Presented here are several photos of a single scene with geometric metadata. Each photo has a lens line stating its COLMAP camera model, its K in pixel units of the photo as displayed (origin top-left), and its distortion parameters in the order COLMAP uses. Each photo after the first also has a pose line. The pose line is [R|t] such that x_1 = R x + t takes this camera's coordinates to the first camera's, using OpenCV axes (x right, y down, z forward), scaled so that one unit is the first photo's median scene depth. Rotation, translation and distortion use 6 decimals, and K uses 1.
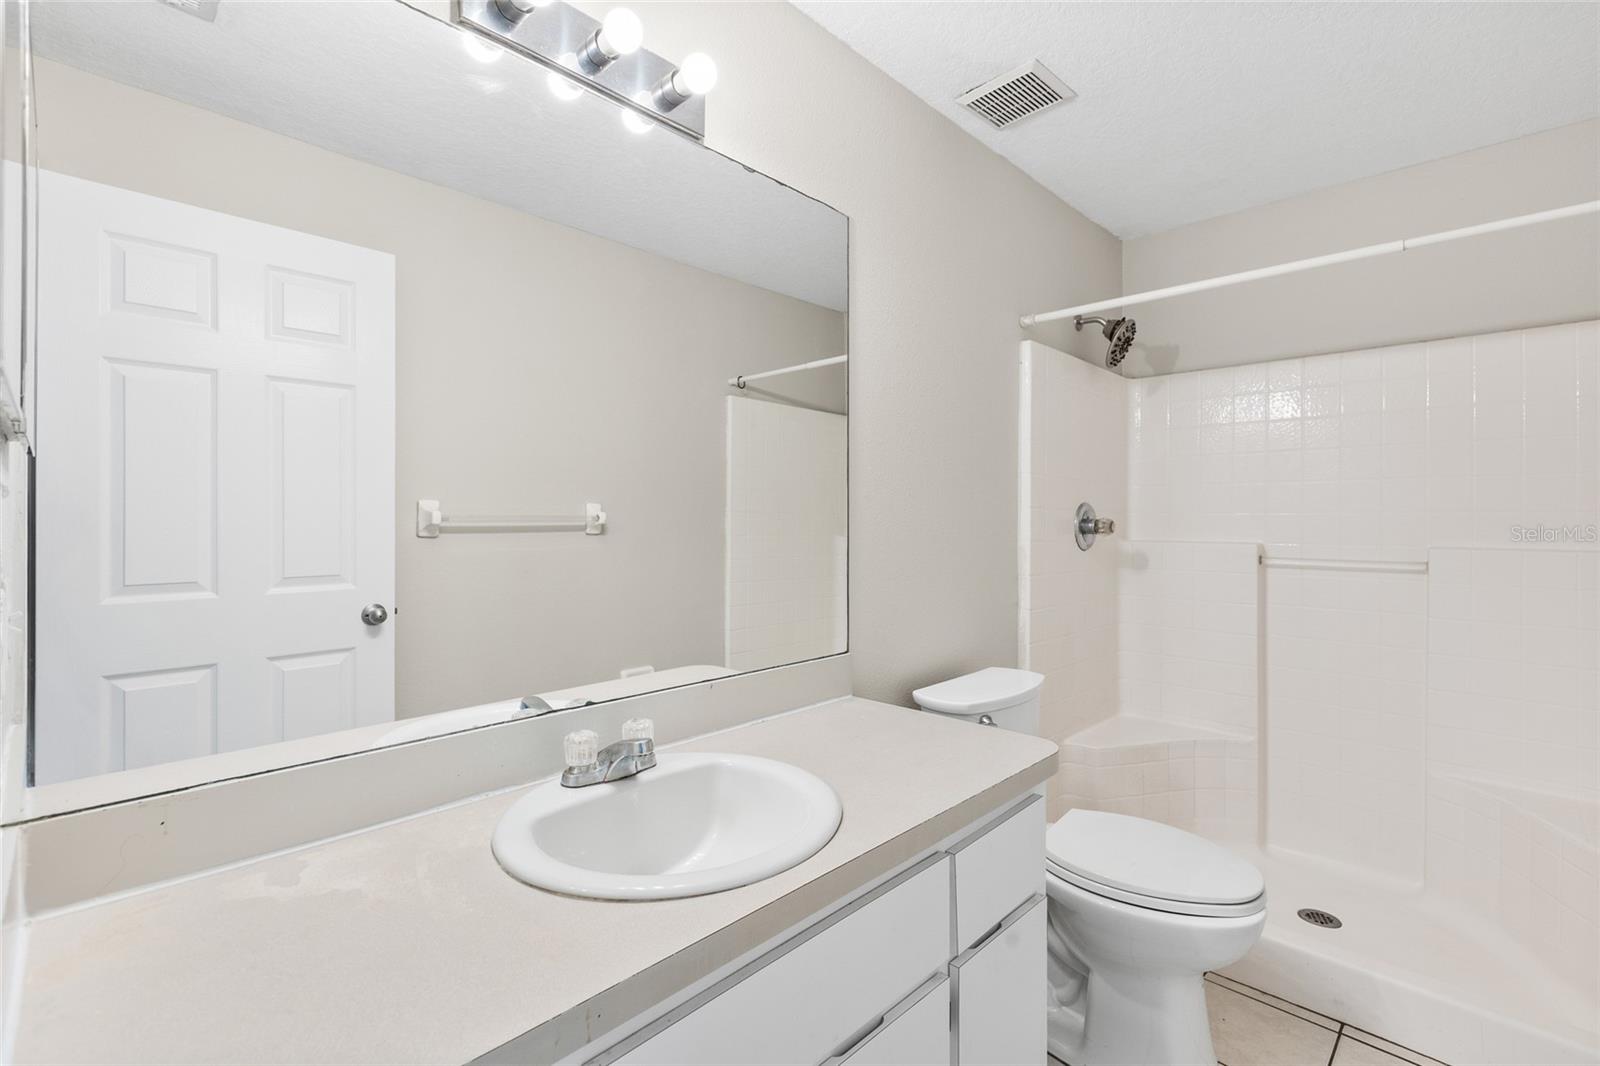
lens RADIAL K [[728.0, 0, 804.5], [0, 728.0, 518.9], [0, 0, 1]] dist [-0.000231, 0.000037]
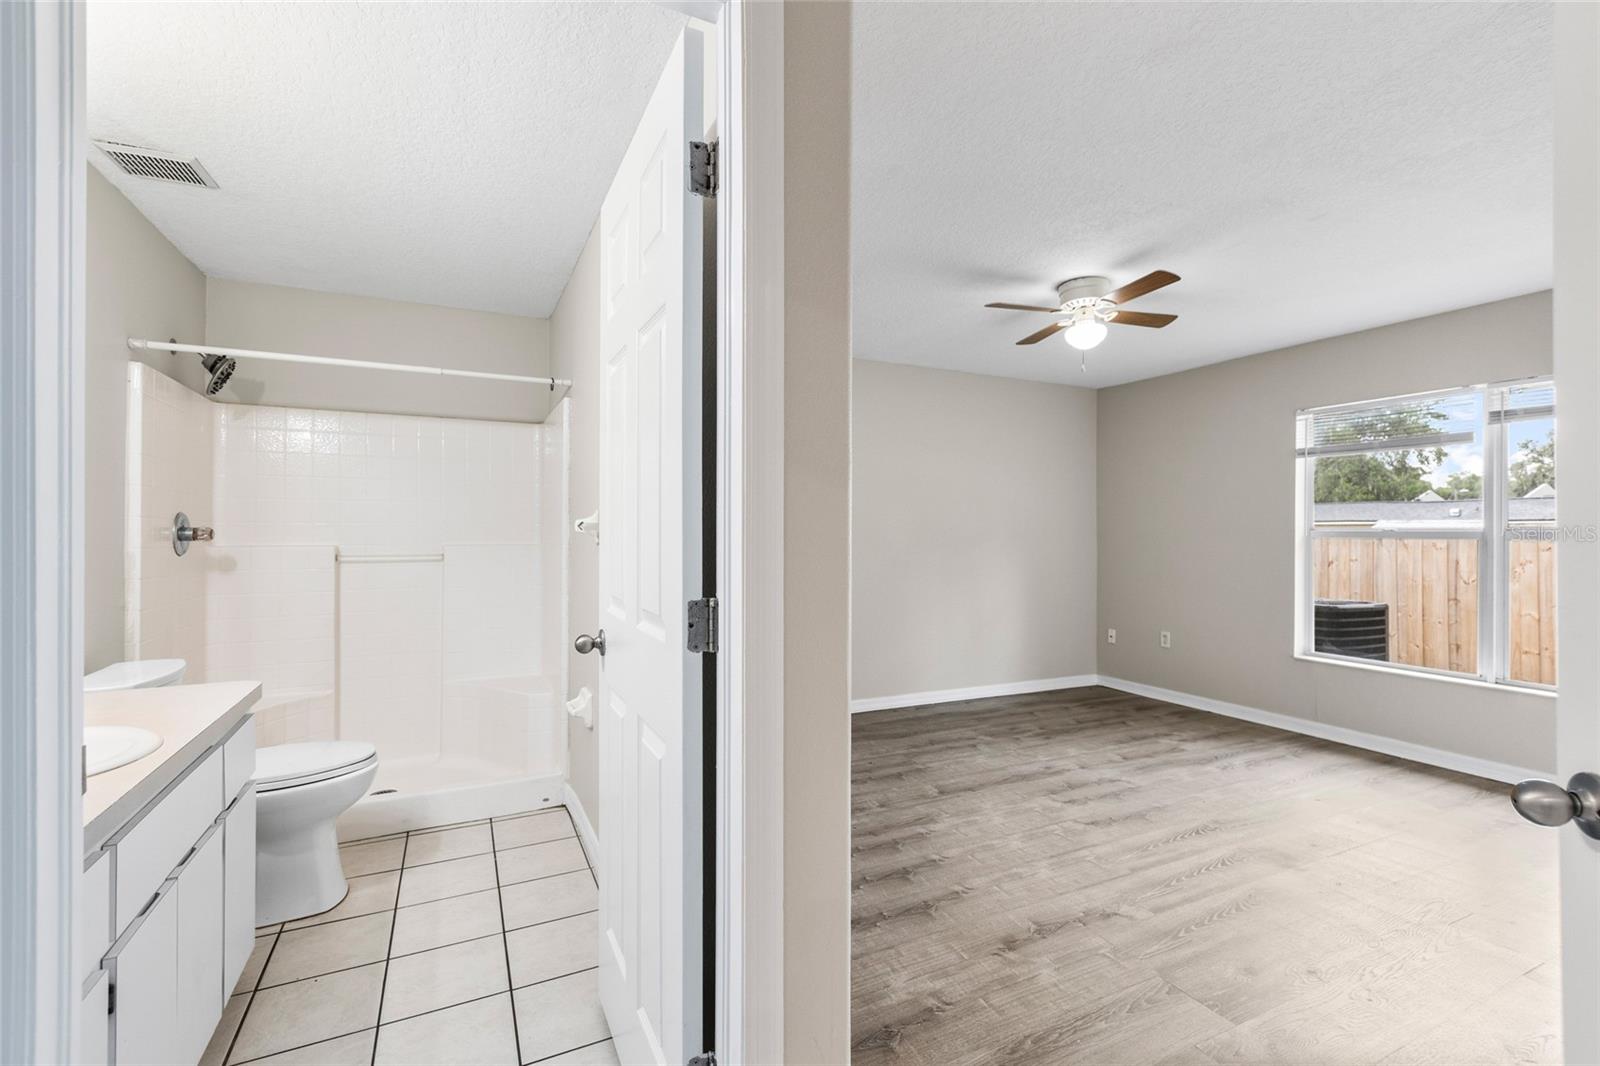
lens RADIAL K [[717.2, 0, 813.2], [0, 717.2, 522.5], [0, 0, 1]] dist [0.000540, -0.000268]
pose [[0.337891, 0.007873, 0.941152, -0.326606], [-0.001567, 0.999968, -0.007802, -0.000175], [-0.941184, 0.001161, 0.337893, -0.280222]]
